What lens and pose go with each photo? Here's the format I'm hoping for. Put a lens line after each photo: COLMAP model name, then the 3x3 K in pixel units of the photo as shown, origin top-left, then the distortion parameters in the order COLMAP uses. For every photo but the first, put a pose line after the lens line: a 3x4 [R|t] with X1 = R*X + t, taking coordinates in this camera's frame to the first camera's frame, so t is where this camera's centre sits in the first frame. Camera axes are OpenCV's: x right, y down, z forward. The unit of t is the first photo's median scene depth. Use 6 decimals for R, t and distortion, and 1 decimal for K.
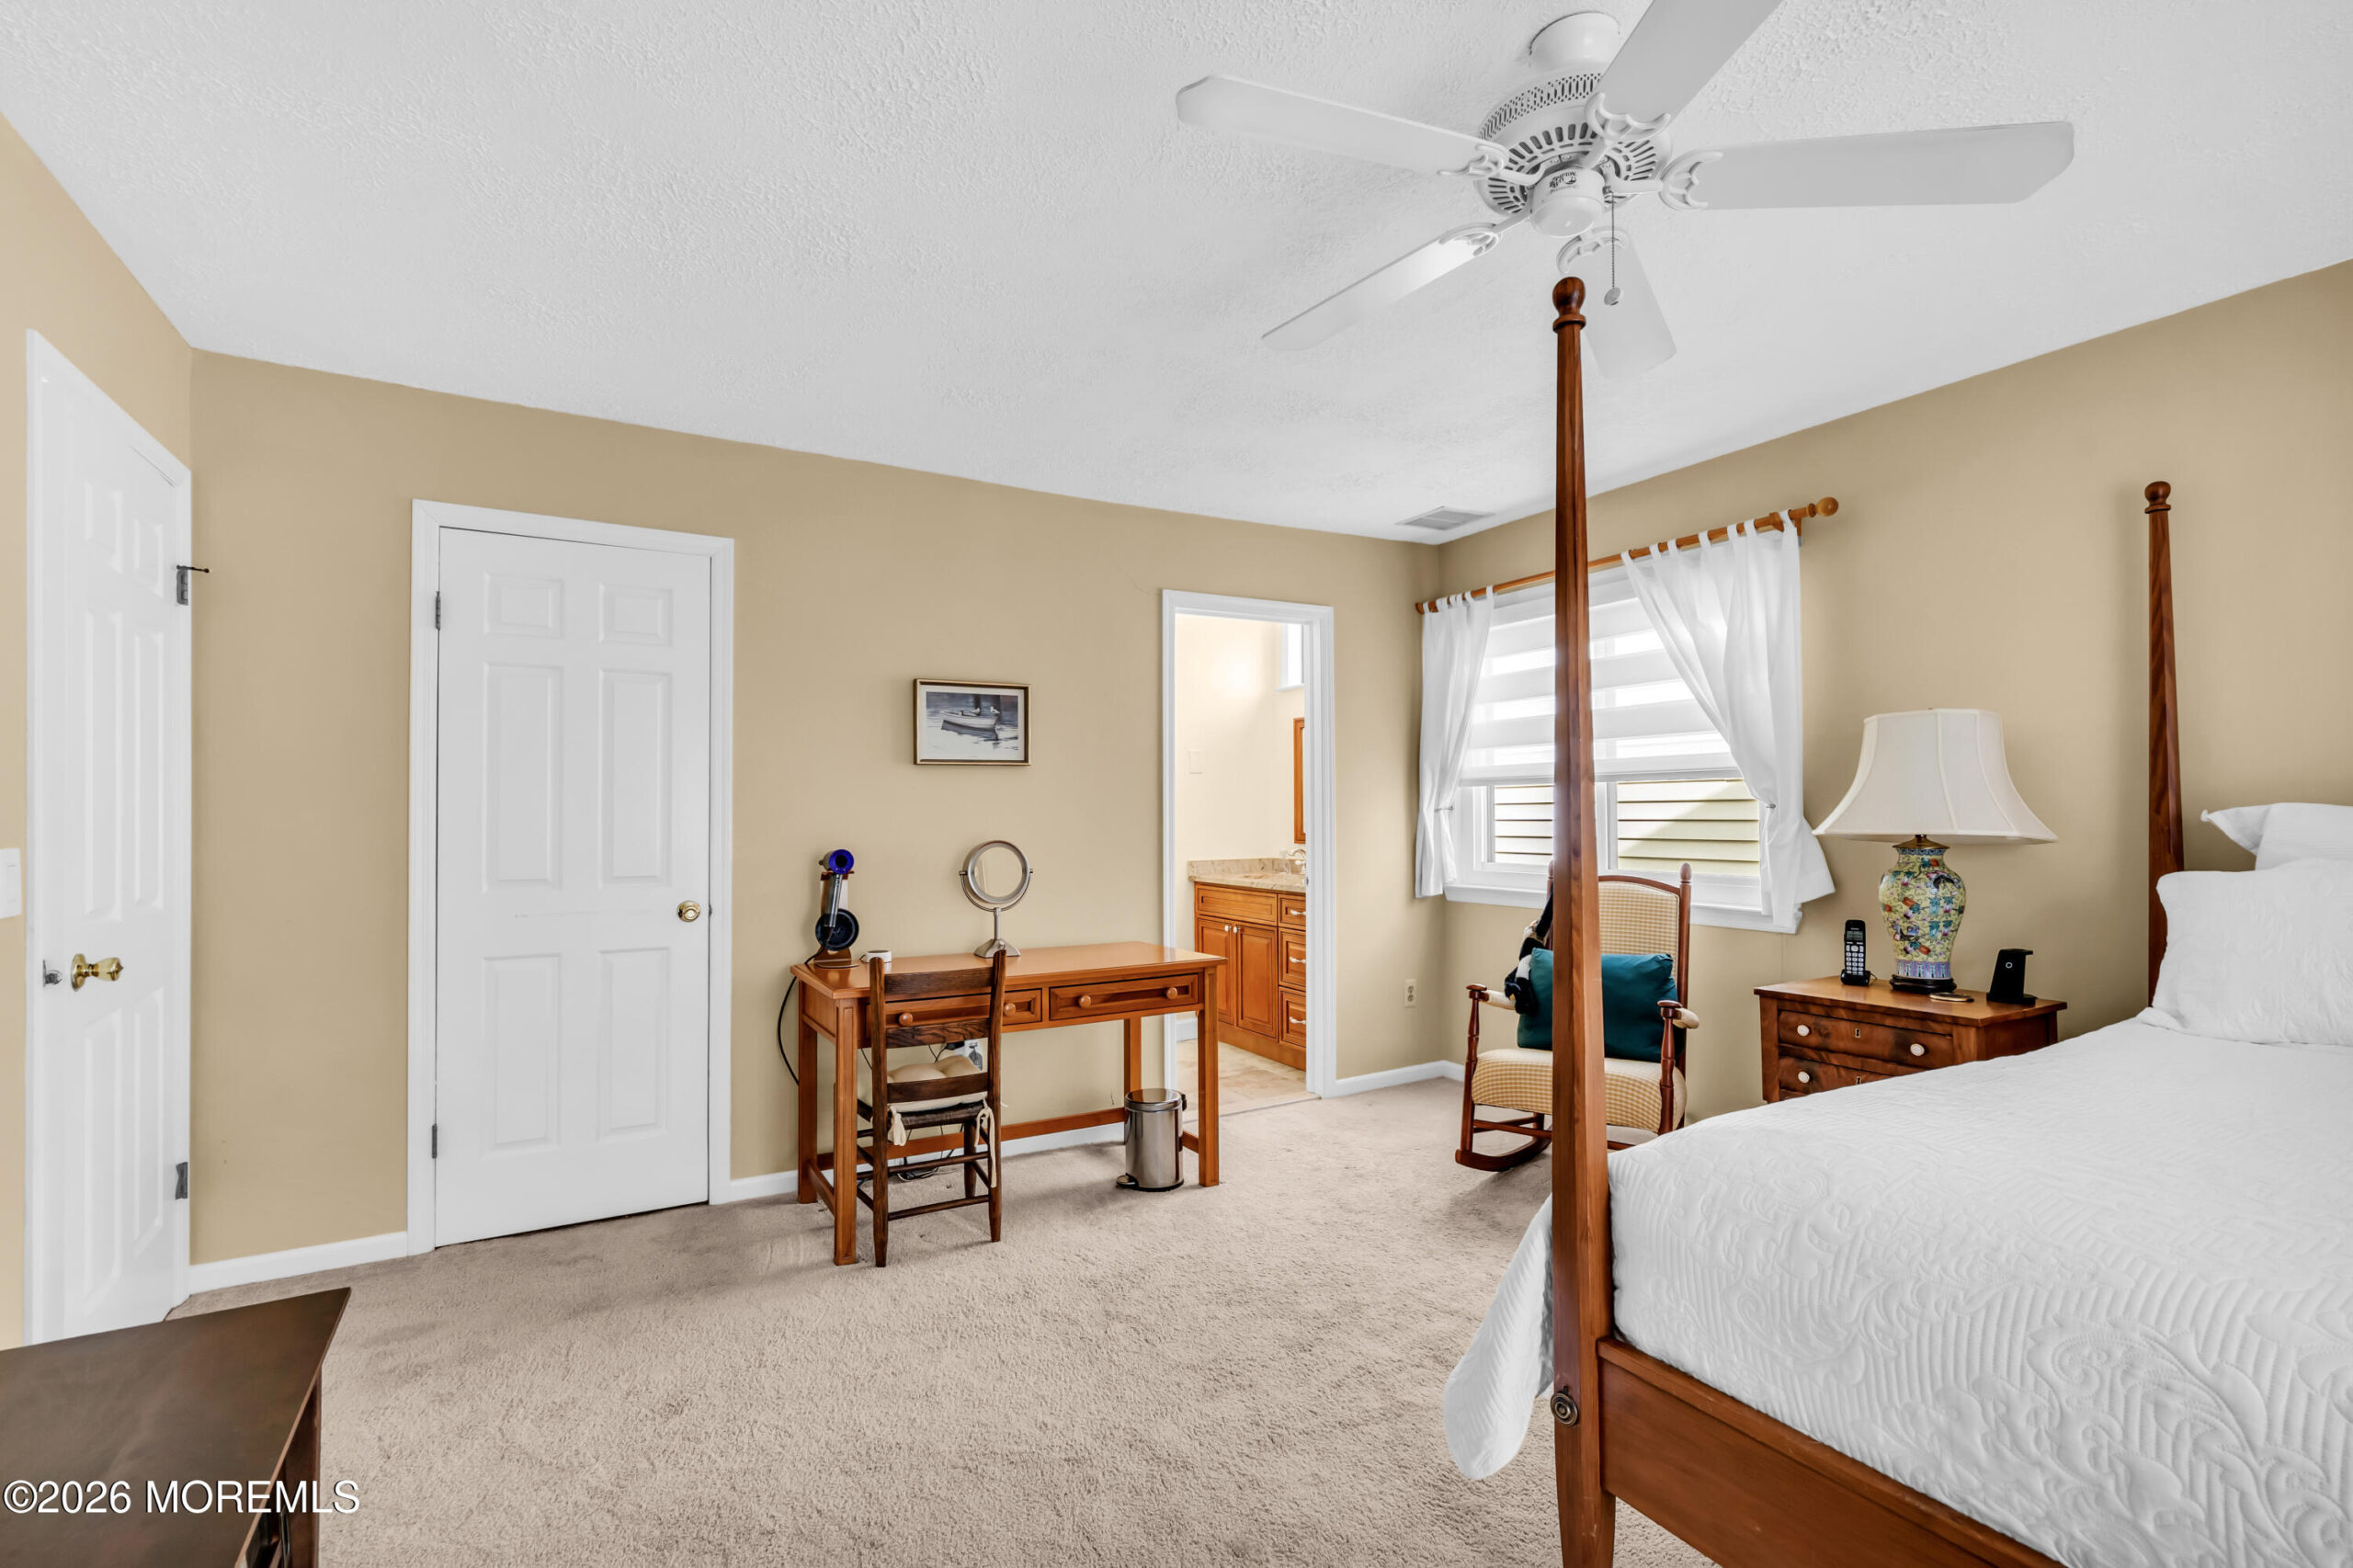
lens RADIAL K [[1067.1, 0, 1173.3], [0, 1067.1, 789.1], [0, 0, 1]] dist [-0.001660, -0.000122]
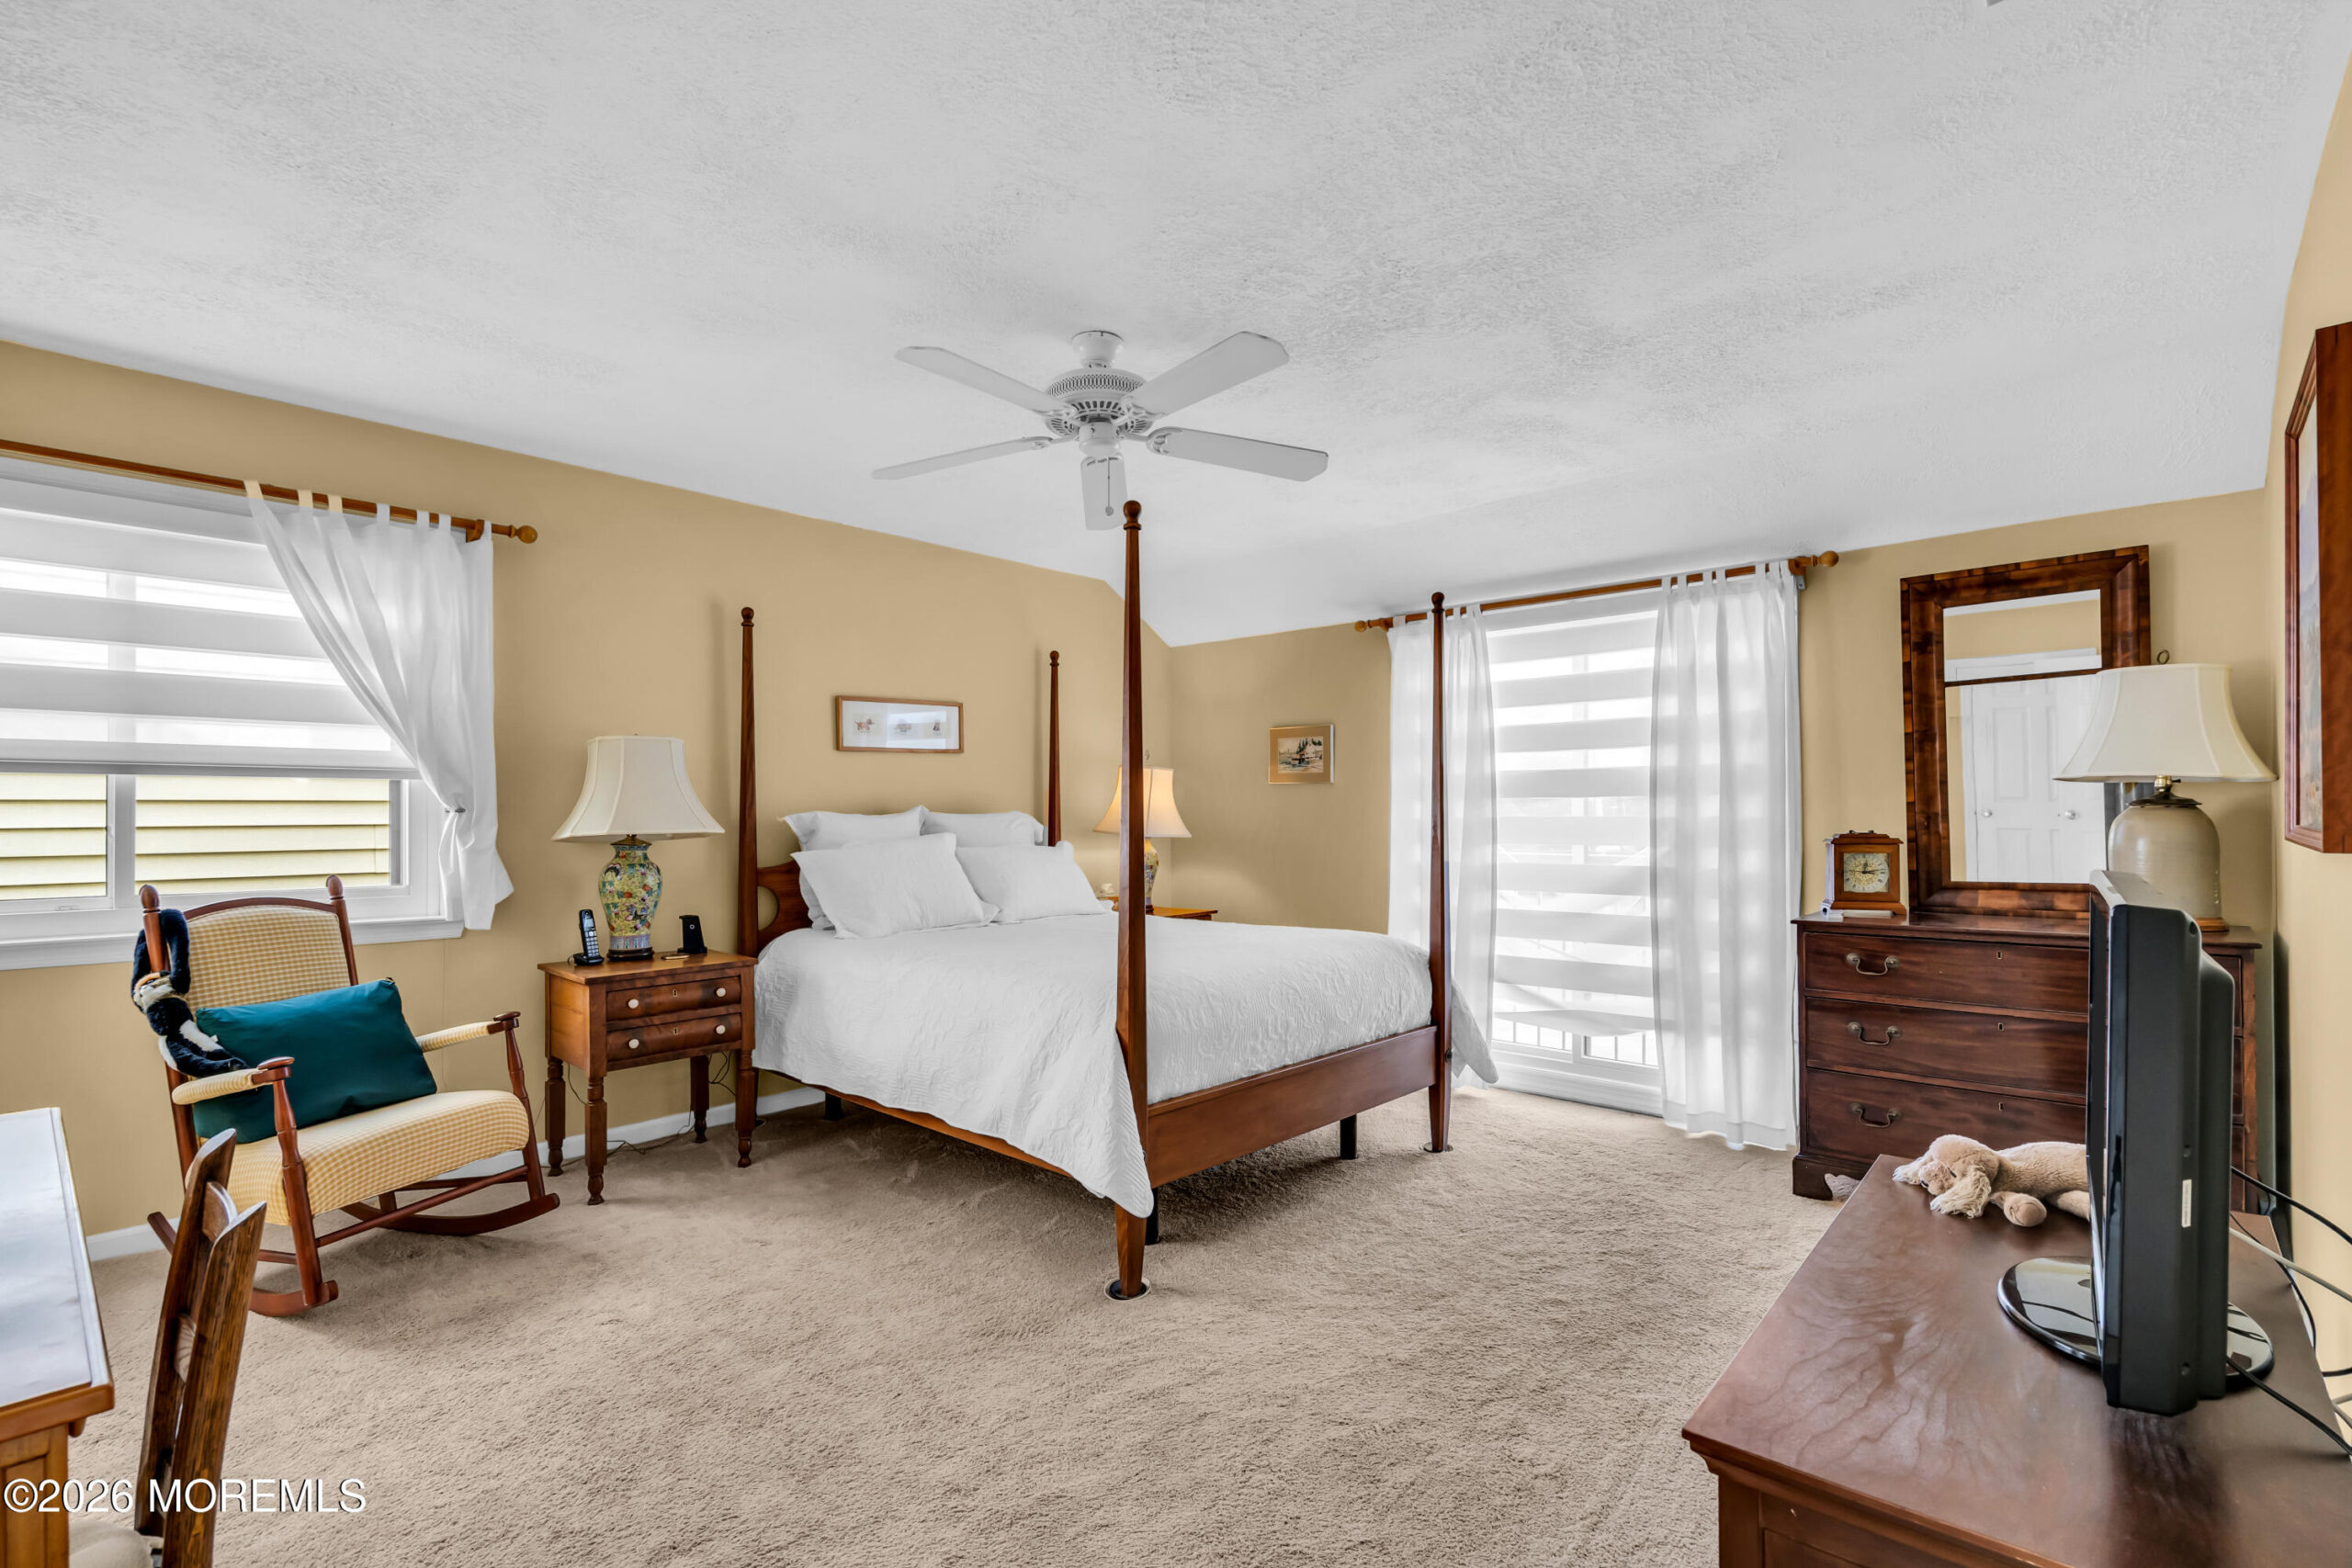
lens RADIAL K [[1066.5, 0, 1174.1], [0, 1066.5, 801.5], [0, 0, 1]] dist [-0.001660, -0.000122]
pose [[-0.303053, 0.014163, 0.952868, -0.643790], [-0.019565, 0.999586, -0.021080, 0.017136], [-0.952773, -0.025031, -0.302651, 0.732949]]
